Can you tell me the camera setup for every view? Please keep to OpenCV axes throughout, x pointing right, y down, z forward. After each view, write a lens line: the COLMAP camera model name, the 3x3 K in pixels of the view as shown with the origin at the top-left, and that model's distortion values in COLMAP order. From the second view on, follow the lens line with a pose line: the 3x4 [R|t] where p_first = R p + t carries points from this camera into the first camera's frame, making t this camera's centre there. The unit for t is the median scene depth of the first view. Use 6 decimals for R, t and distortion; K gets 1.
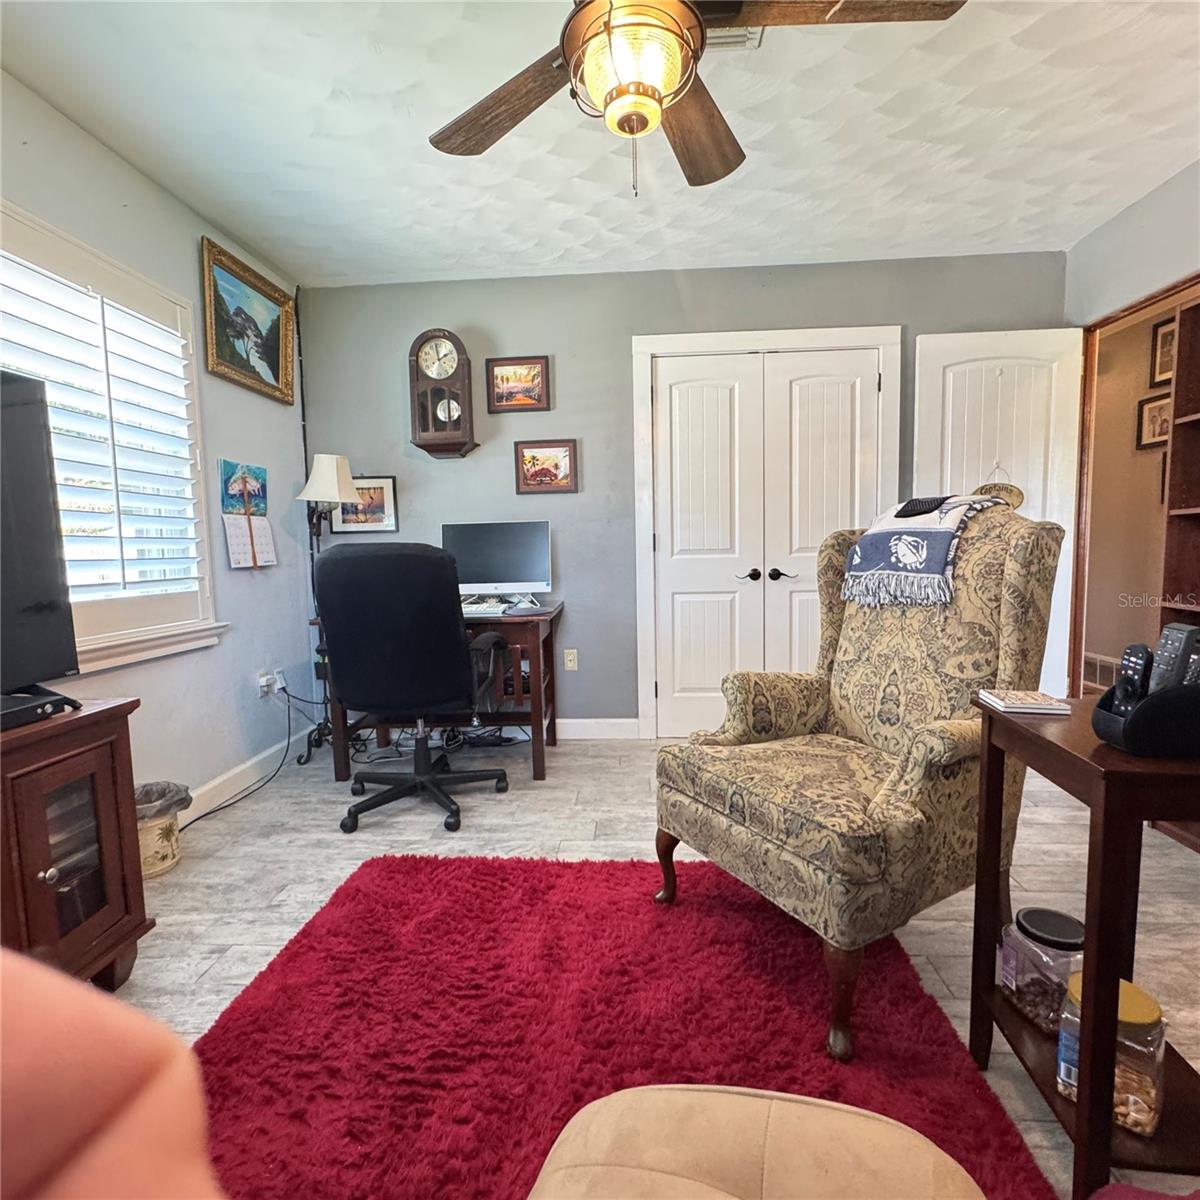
lens RADIAL K [[639.1, 0, 595.3], [0, 639.1, 598.8], [0, 0, 1]] dist [-0.000324, 0.000684]
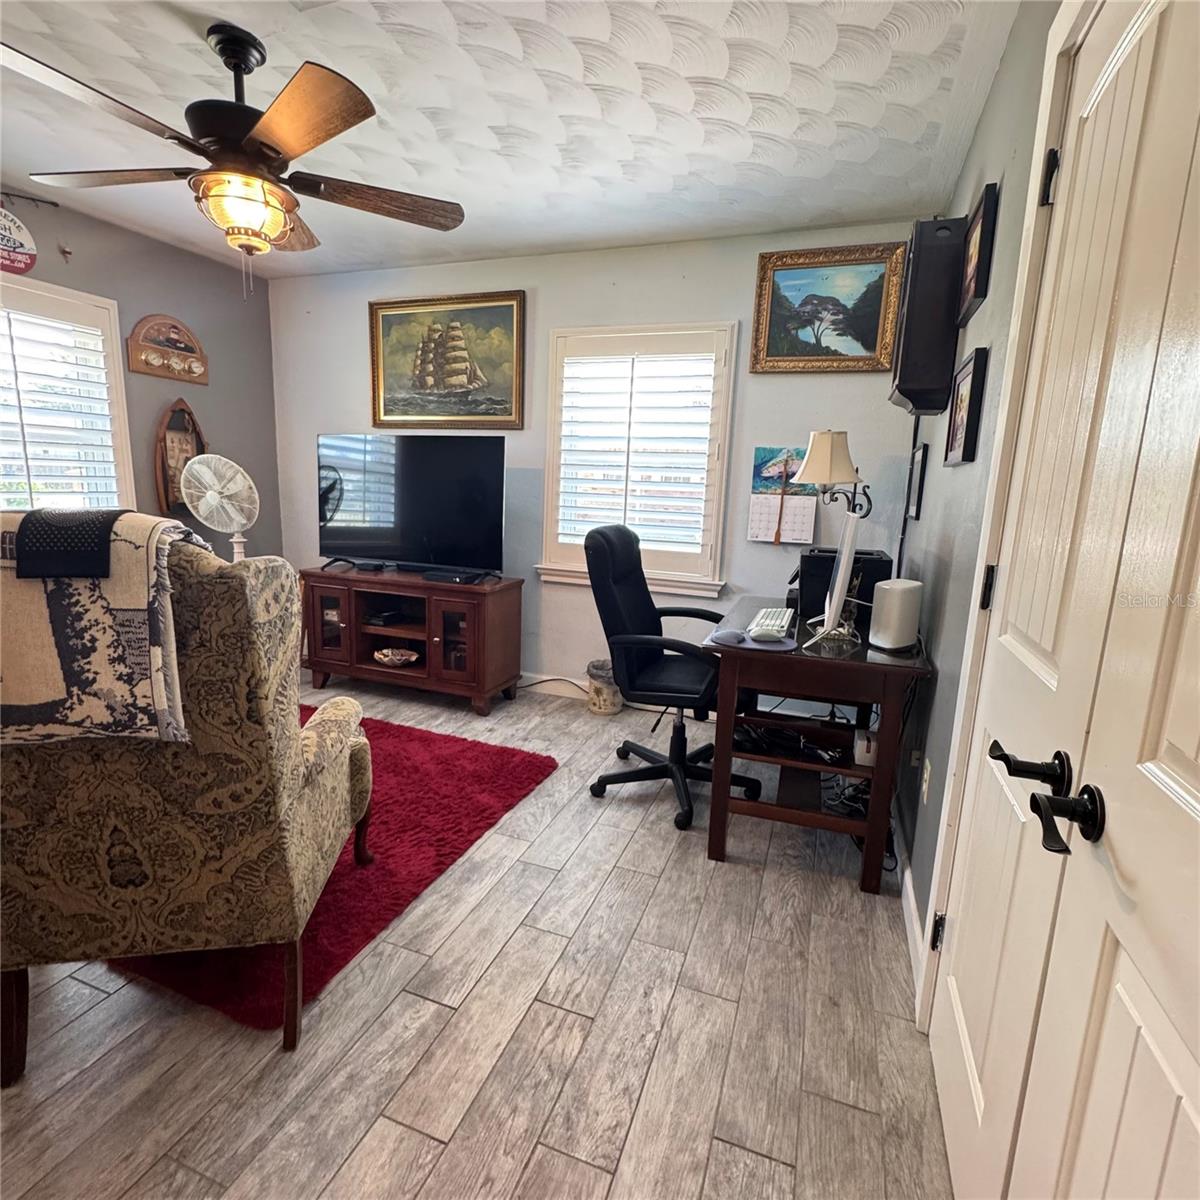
lens RADIAL K [[639.1, 0, 602.1], [0, 639.1, 604.4], [0, 0, 1]] dist [-0.000324, 0.000684]
pose [[-0.279699, 0.188772, -0.941347, 0.619096], [-0.112176, 0.967339, 0.227315, -0.166056], [0.953512, 0.169177, -0.249388, 1.022437]]
